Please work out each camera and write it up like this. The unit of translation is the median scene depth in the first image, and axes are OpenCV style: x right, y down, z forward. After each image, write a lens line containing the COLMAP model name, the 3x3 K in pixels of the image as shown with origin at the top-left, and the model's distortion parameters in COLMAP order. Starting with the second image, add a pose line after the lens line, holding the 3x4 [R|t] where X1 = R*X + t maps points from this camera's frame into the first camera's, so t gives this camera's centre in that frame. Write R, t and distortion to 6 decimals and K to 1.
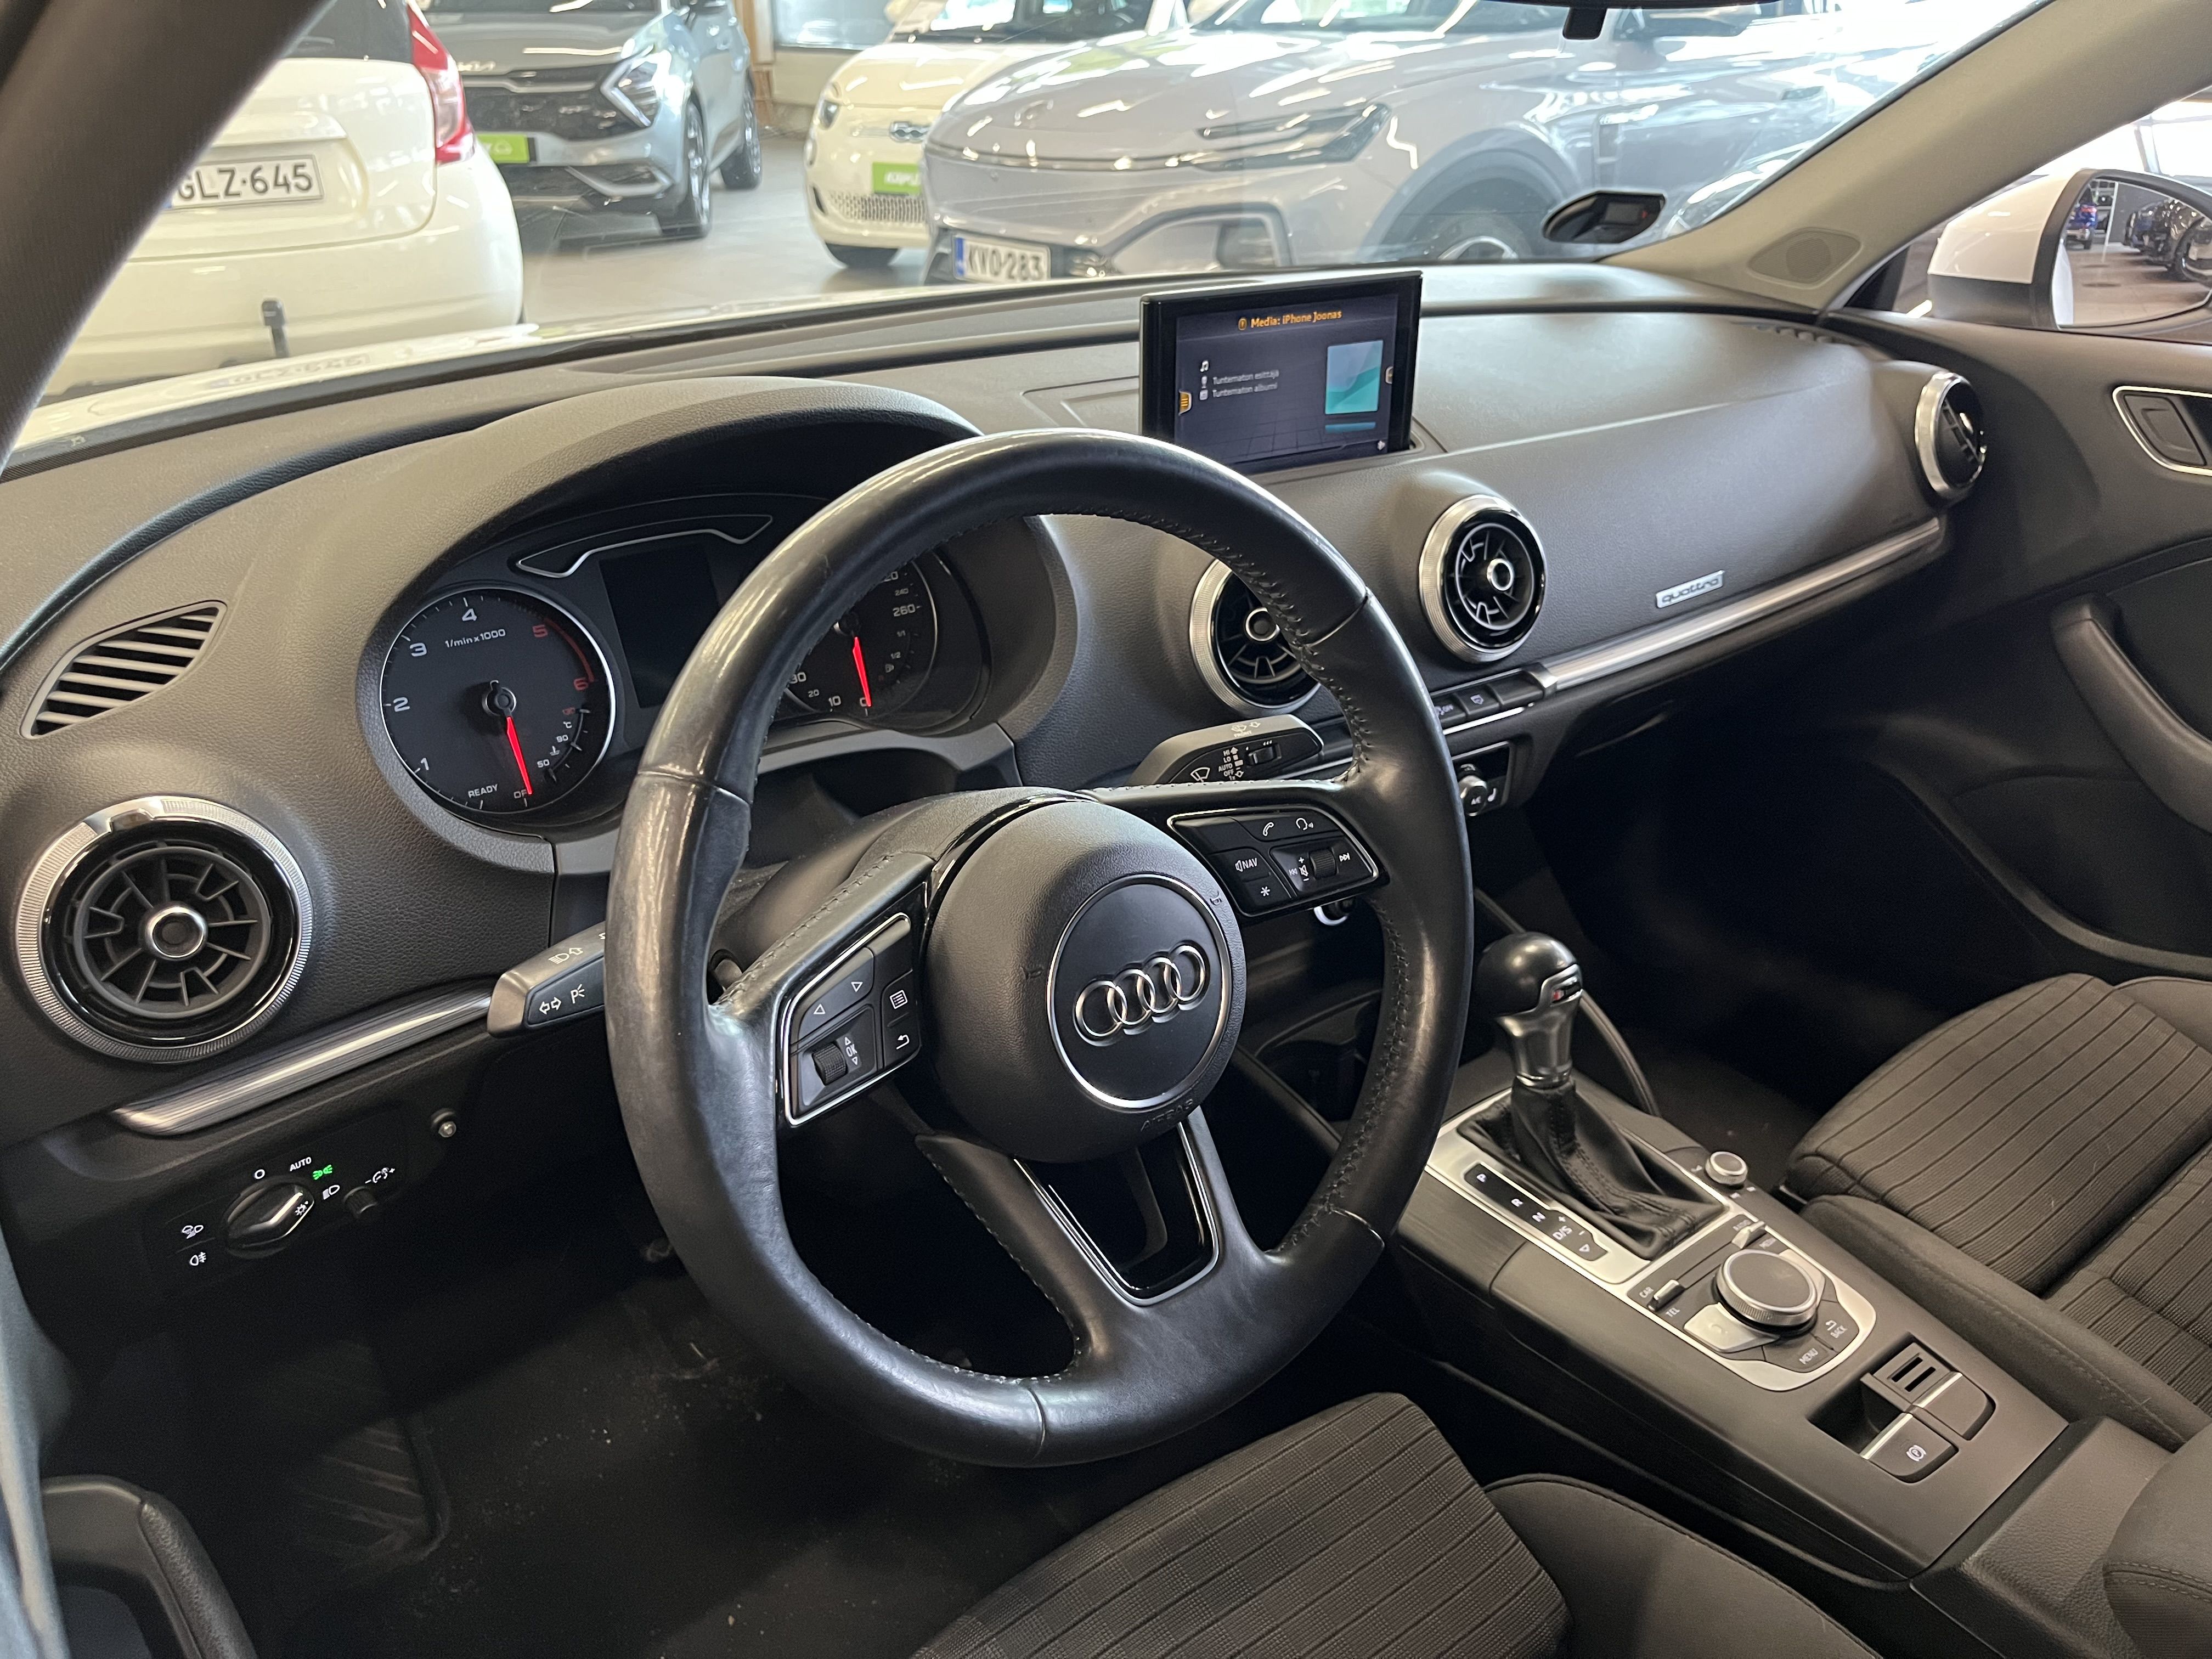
lens RADIAL K [[1729.3, 0, 1101.2], [0, 1729.3, 775.9], [0, 0, 1]] dist [0.057651, -0.084433]
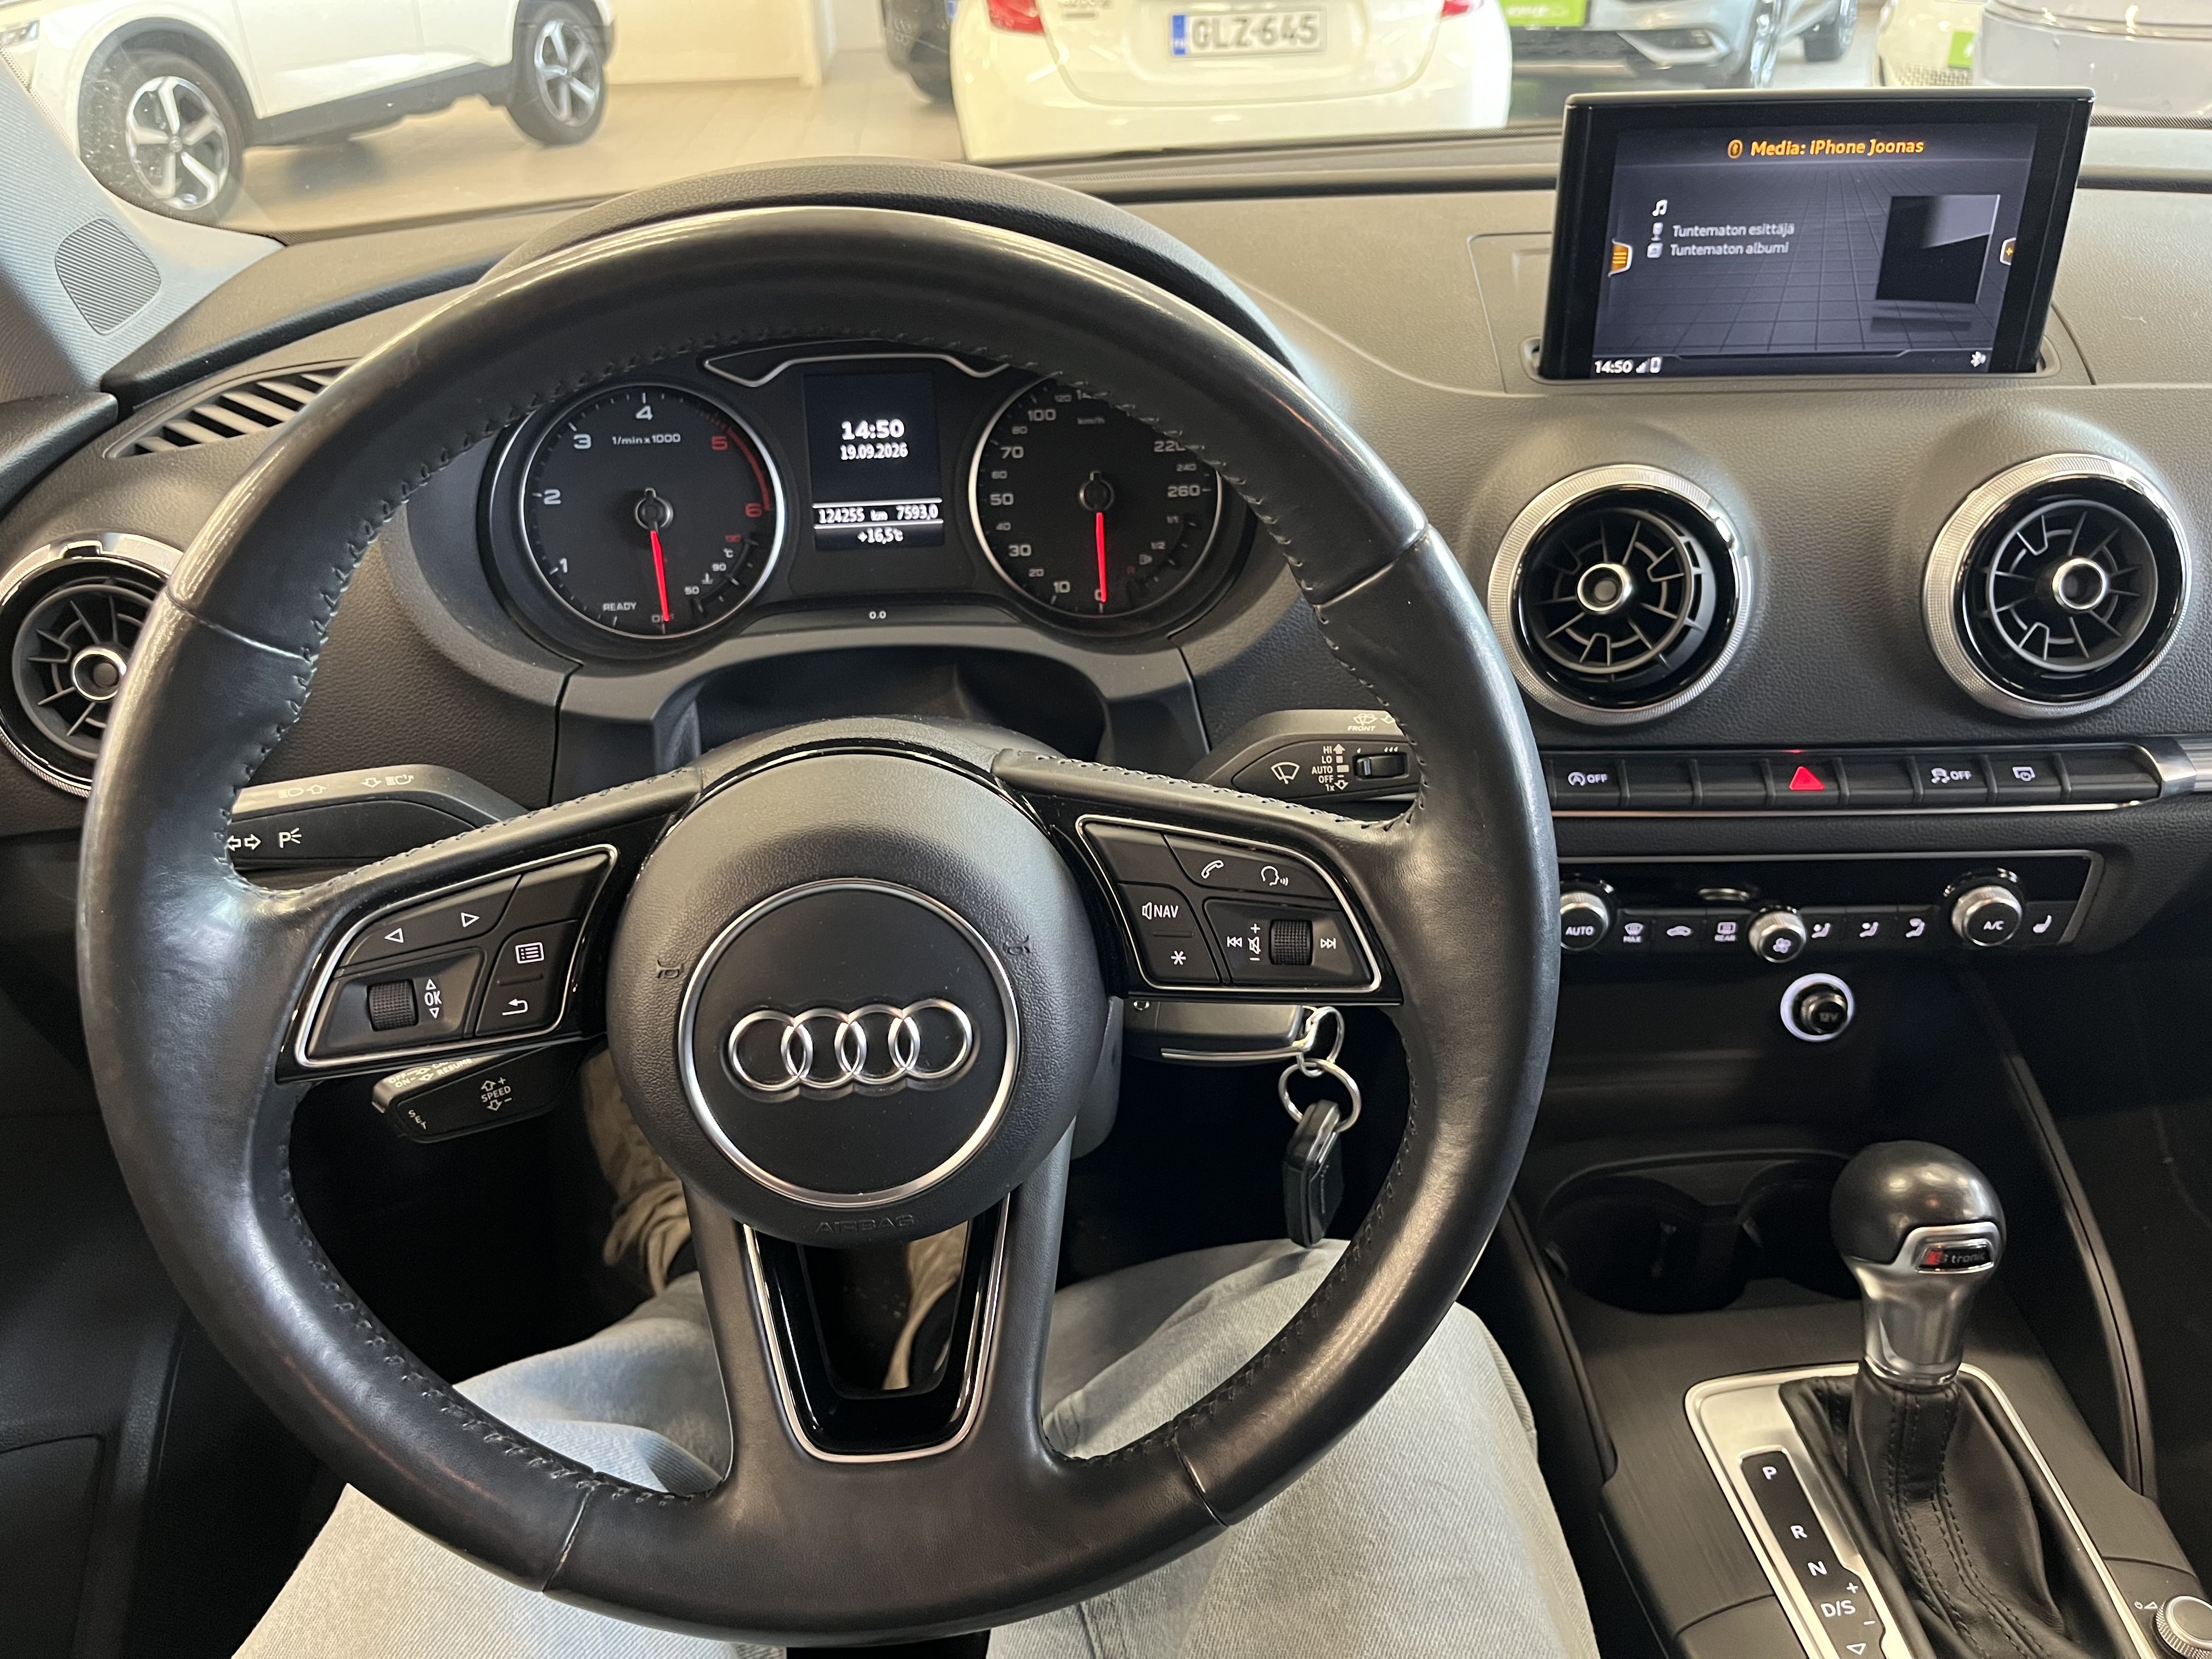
lens RADIAL K [[1729.3, 0, 1101.2], [0, 1729.3, 775.9], [0, 0, 1]] dist [0.057651, -0.084433]
pose [[0.829723, 0.235143, -0.506228, 0.277835], [-0.203957, 0.971942, 0.117176, -0.052327], [0.519578, 0.006025, 0.854402, 0.292190]]
